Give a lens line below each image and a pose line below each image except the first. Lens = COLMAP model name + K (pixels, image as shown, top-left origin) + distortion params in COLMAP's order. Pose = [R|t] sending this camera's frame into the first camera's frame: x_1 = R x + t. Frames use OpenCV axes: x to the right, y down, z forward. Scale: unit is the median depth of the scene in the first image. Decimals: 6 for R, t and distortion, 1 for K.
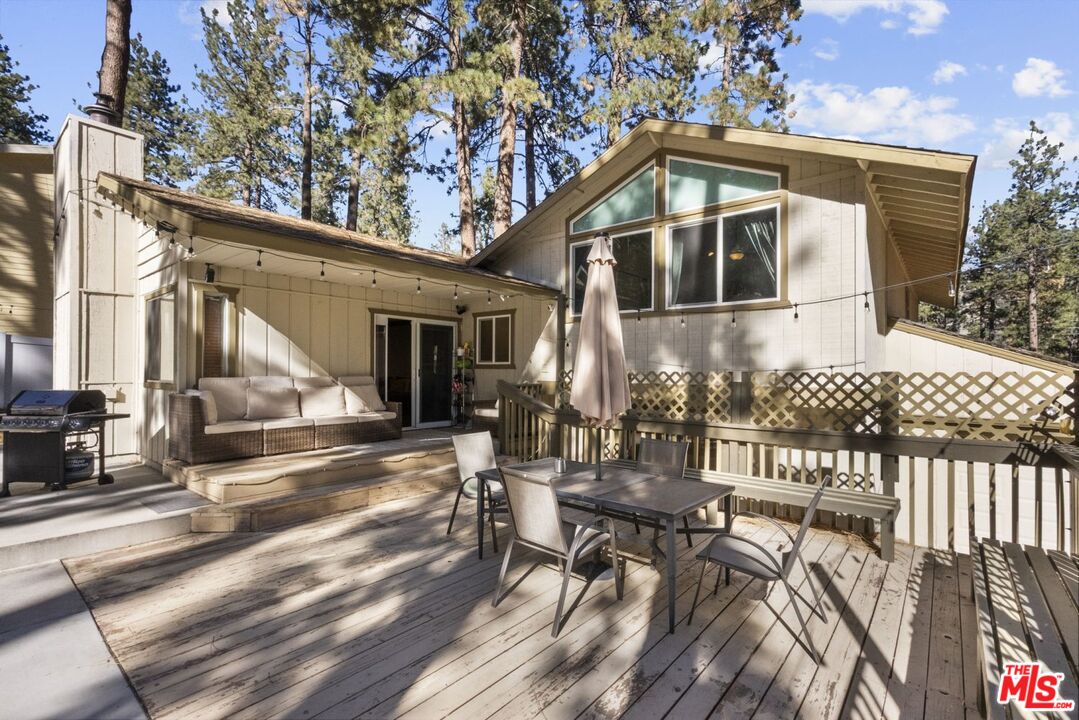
lens RADIAL K [[492.4, 0, 545.7], [0, 492.4, 359.1], [0, 0, 1]] dist [-0.003668, 0.000905]
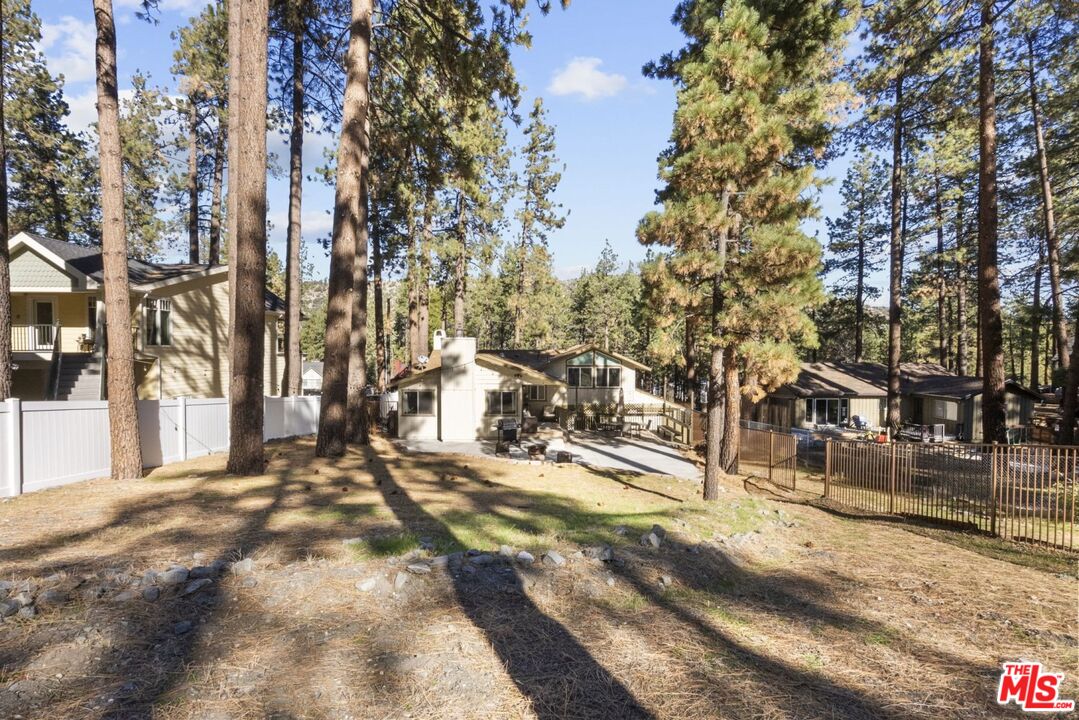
lens RADIAL K [[492.4, 0, 545.7], [0, 492.4, 359.1], [0, 0, 1]] dist [-0.003668, 0.000905]
pose [[0.754366, -0.008975, 0.656393, -3.050666], [-0.013255, 0.999494, 0.028899, -0.495356], [-0.656320, -0.030501, 0.753865, -2.034231]]
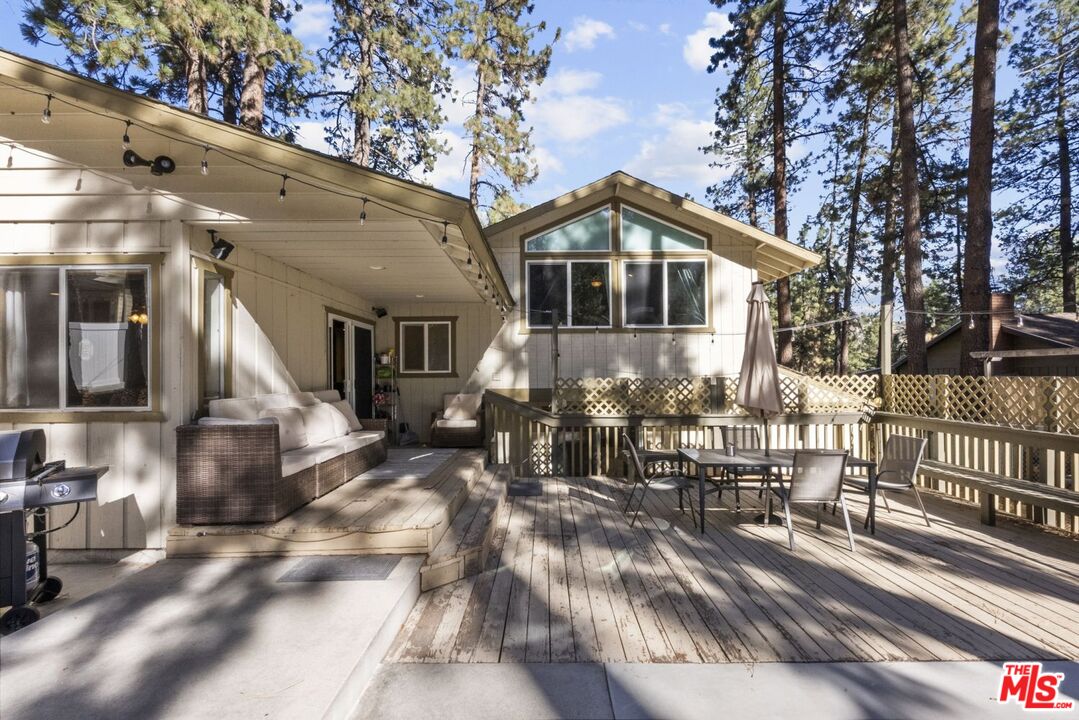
lens RADIAL K [[492.4, 0, 545.7], [0, 492.4, 359.1], [0, 0, 1]] dist [-0.003668, 0.000905]
pose [[0.770968, 0.007017, 0.636835, -0.745648], [-0.001268, 0.999954, -0.009483, -0.010894], [-0.636872, 0.006503, 0.770942, 0.181849]]
